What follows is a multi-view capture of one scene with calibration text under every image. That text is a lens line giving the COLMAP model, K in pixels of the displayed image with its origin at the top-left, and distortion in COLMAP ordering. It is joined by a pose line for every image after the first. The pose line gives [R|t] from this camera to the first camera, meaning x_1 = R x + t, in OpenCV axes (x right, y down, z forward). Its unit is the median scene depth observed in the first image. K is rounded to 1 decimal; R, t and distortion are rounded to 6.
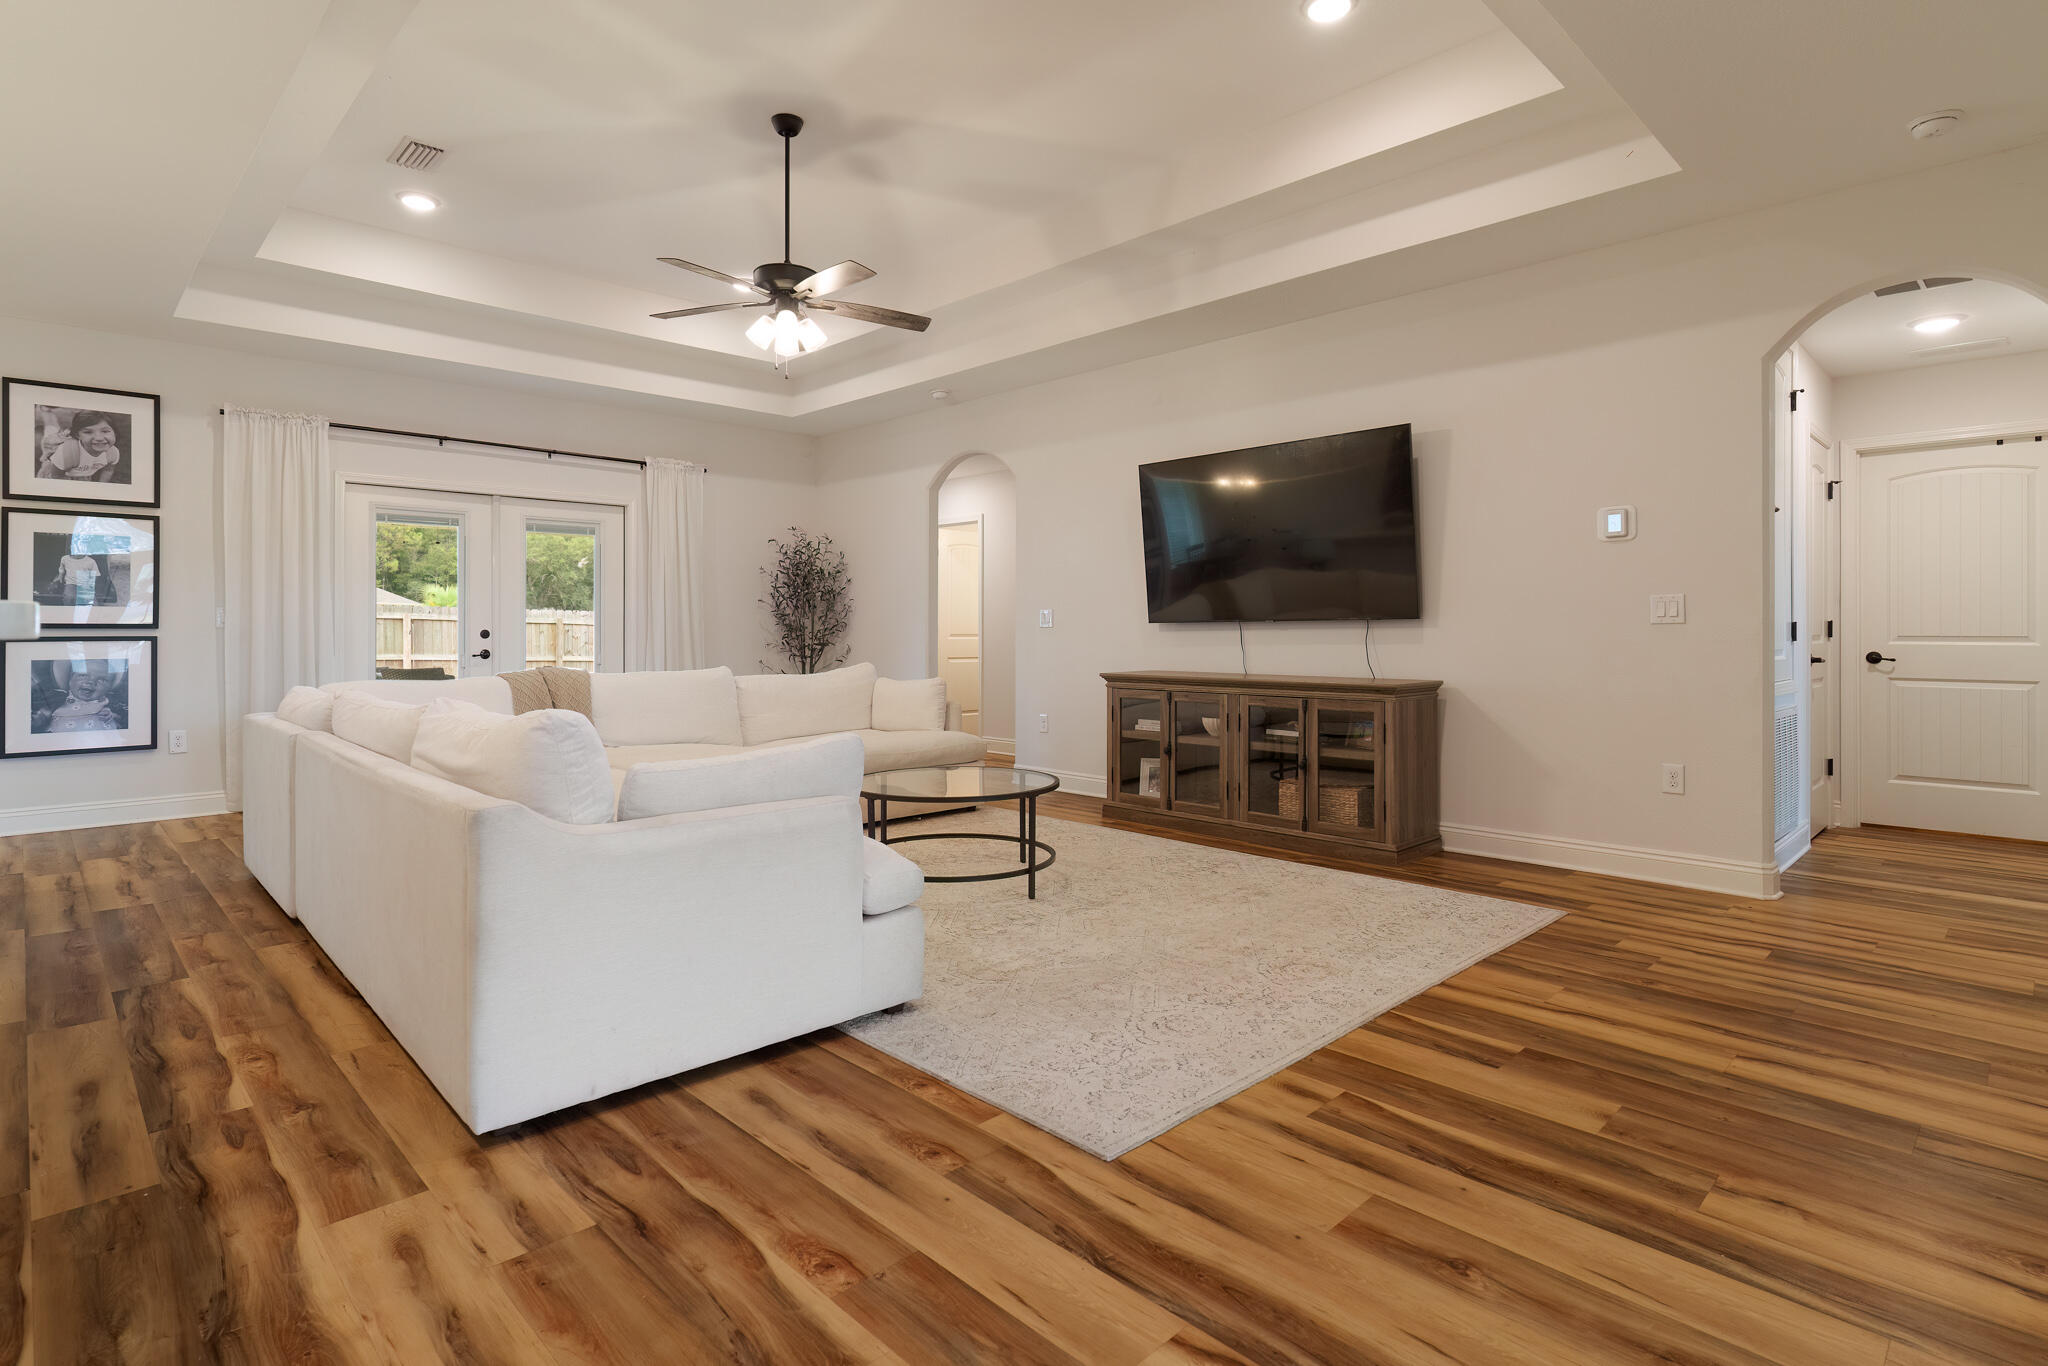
lens RADIAL K [[1028.3, 0, 1022.0], [0, 1028.3, 621.8], [0, 0, 1]] dist [-0.000477, -0.000561]
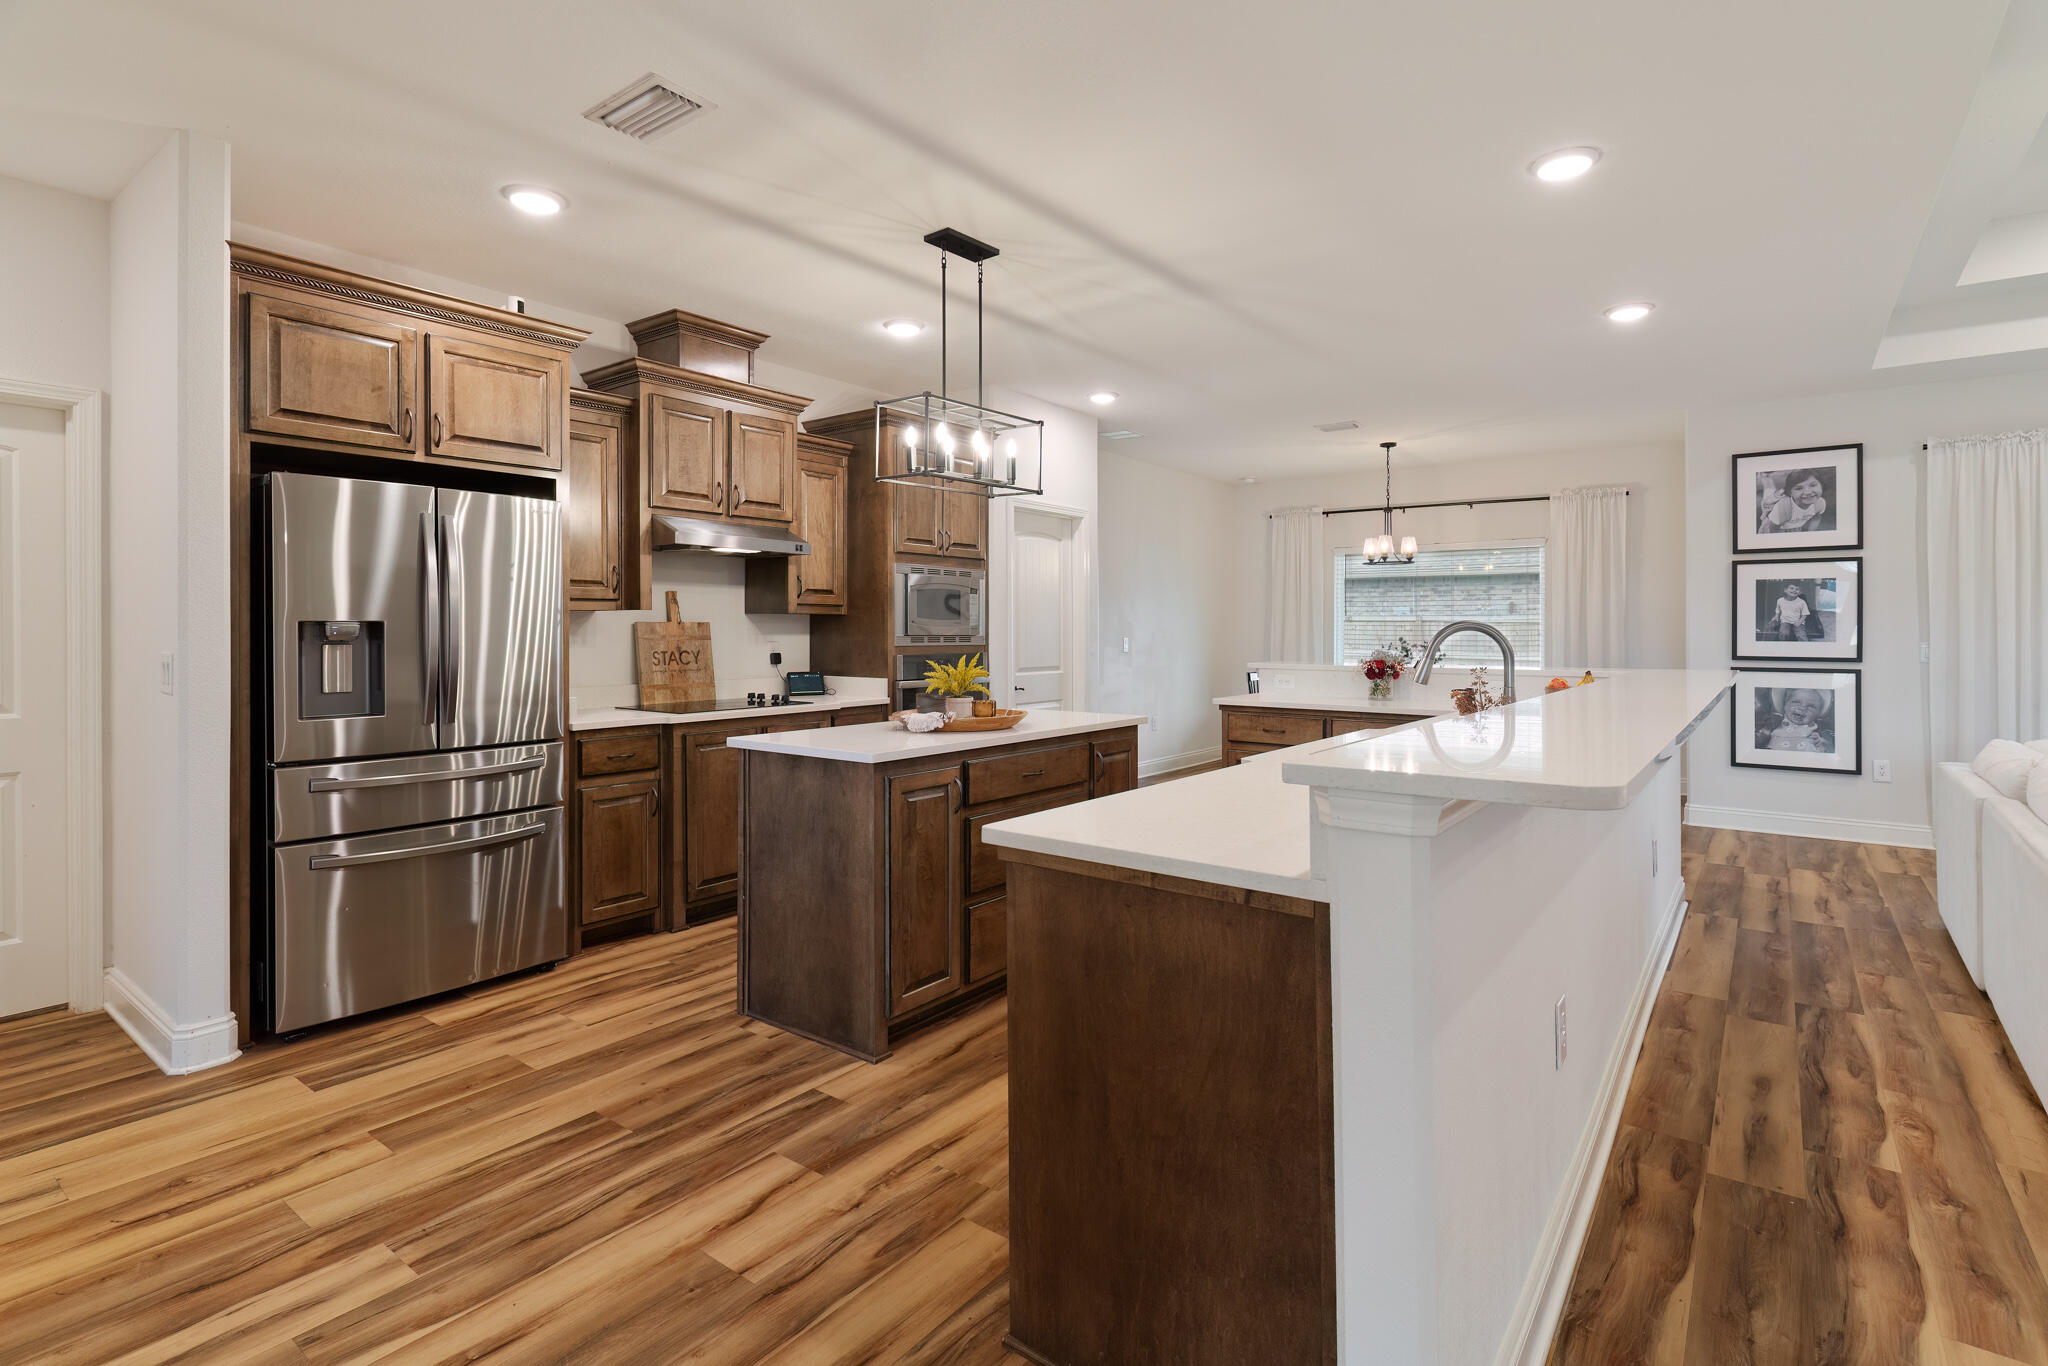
lens RADIAL K [[986.2, 0, 1023.1], [0, 986.2, 628.2], [0, 0, 1]] dist [0.002214, 0.000833]
pose [[0.146691, -0.000020, -0.989182, 0.055492], [0.006064, 0.999981, 0.000879, -0.042866], [0.989164, -0.006127, 0.146688, -0.012708]]
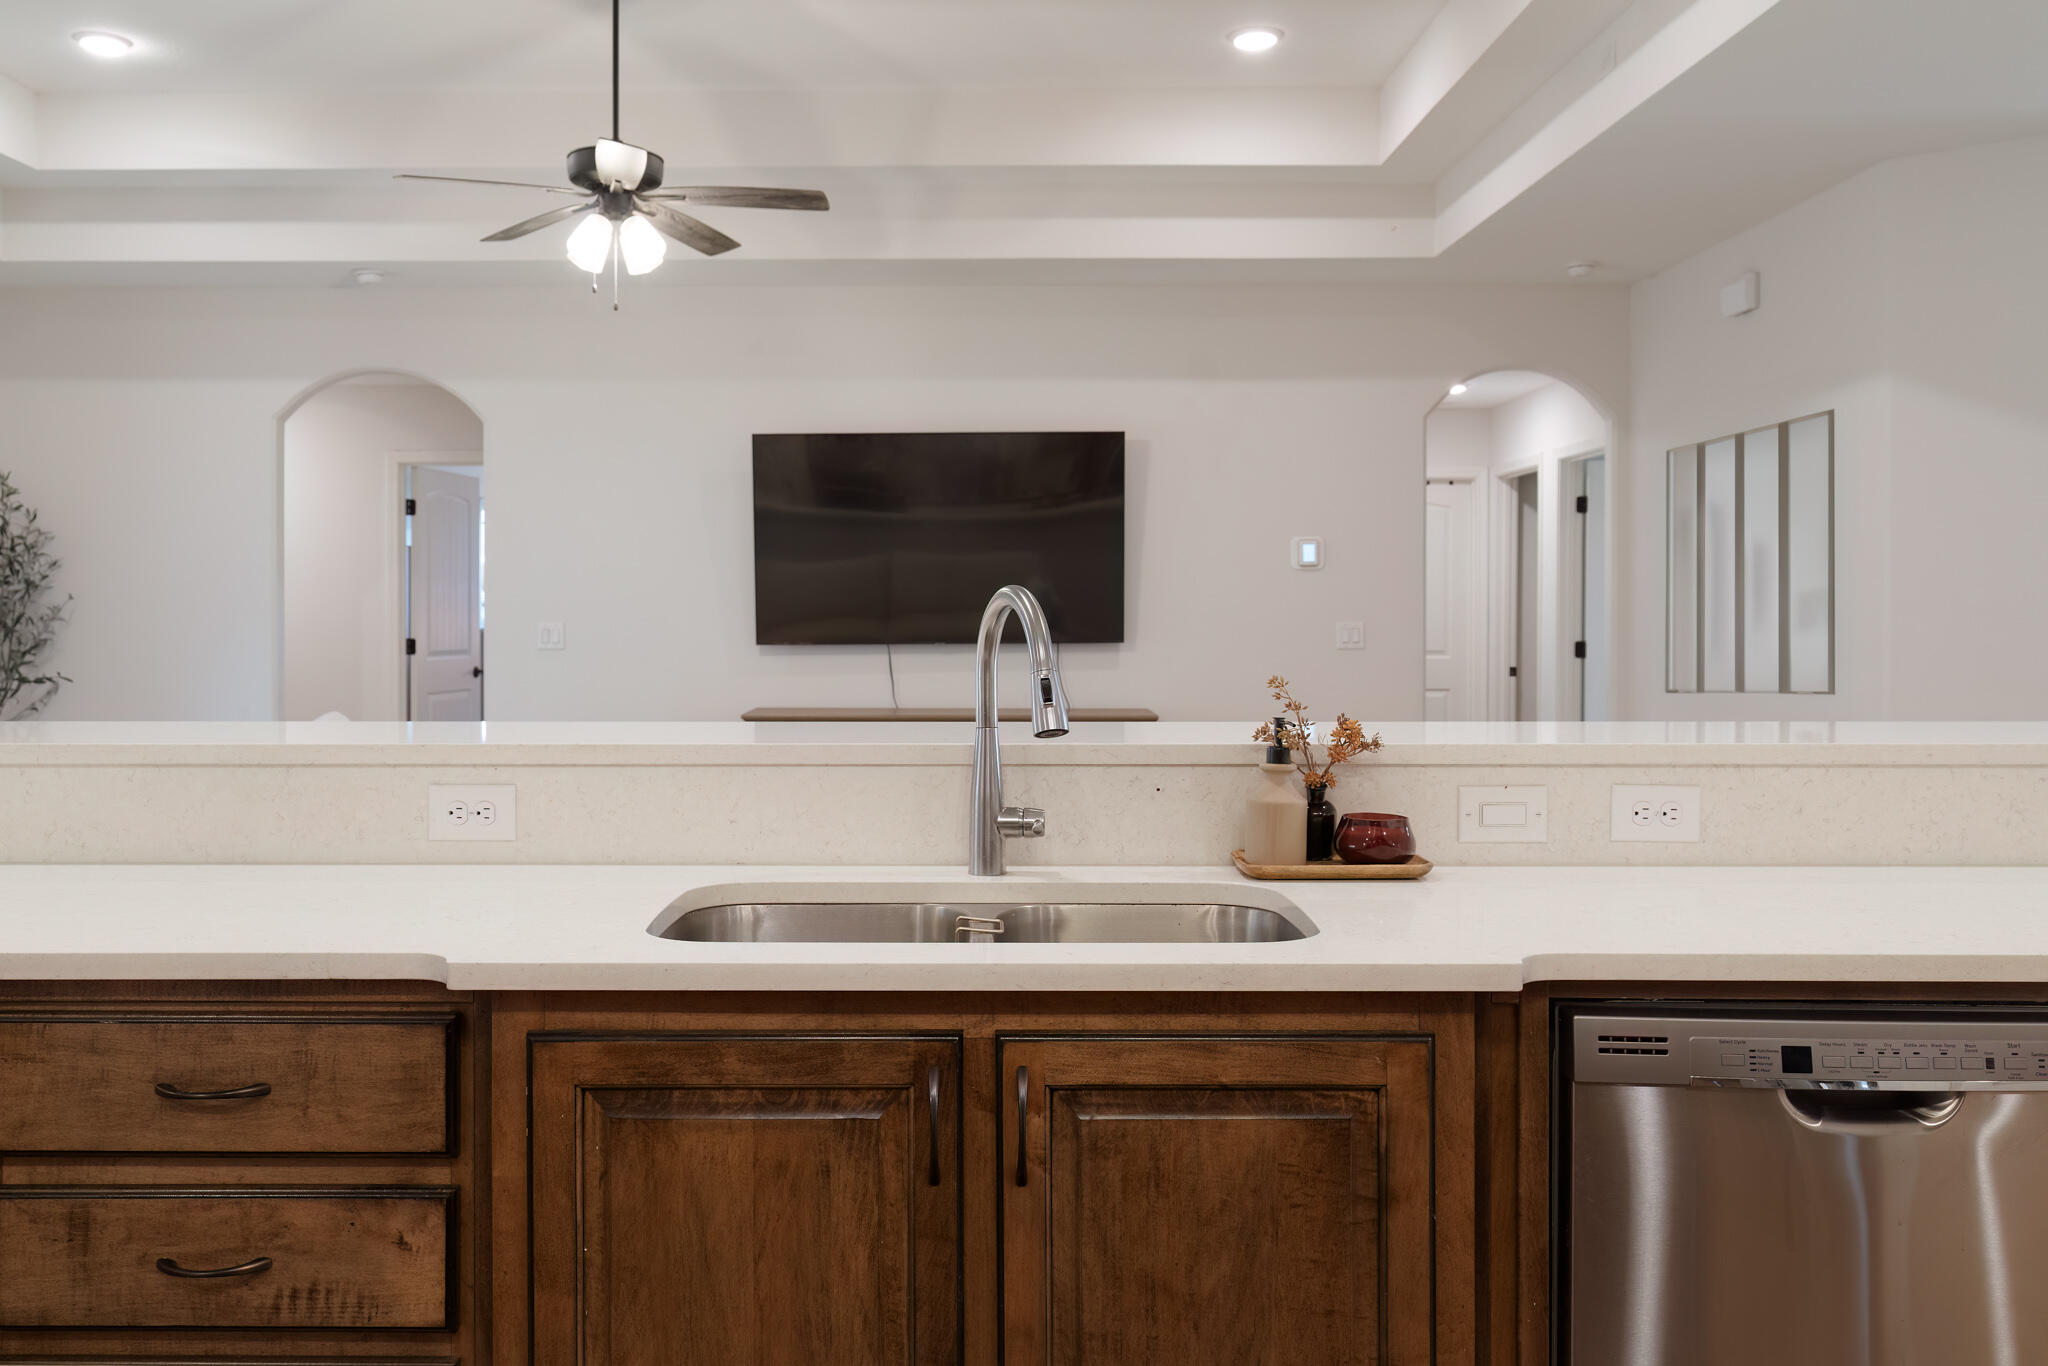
lens RADIAL K [[1693.3, 0, 1025.7], [0, 1693.3, 656.1], [0, 0, 1]] dist [0.033876, -0.069420]
pose [[0.709871, -0.017811, 0.704106, -0.795852], [-0.007334, 0.999439, 0.032676, -0.041880], [-0.704293, -0.028359, 0.709342, -0.028056]]
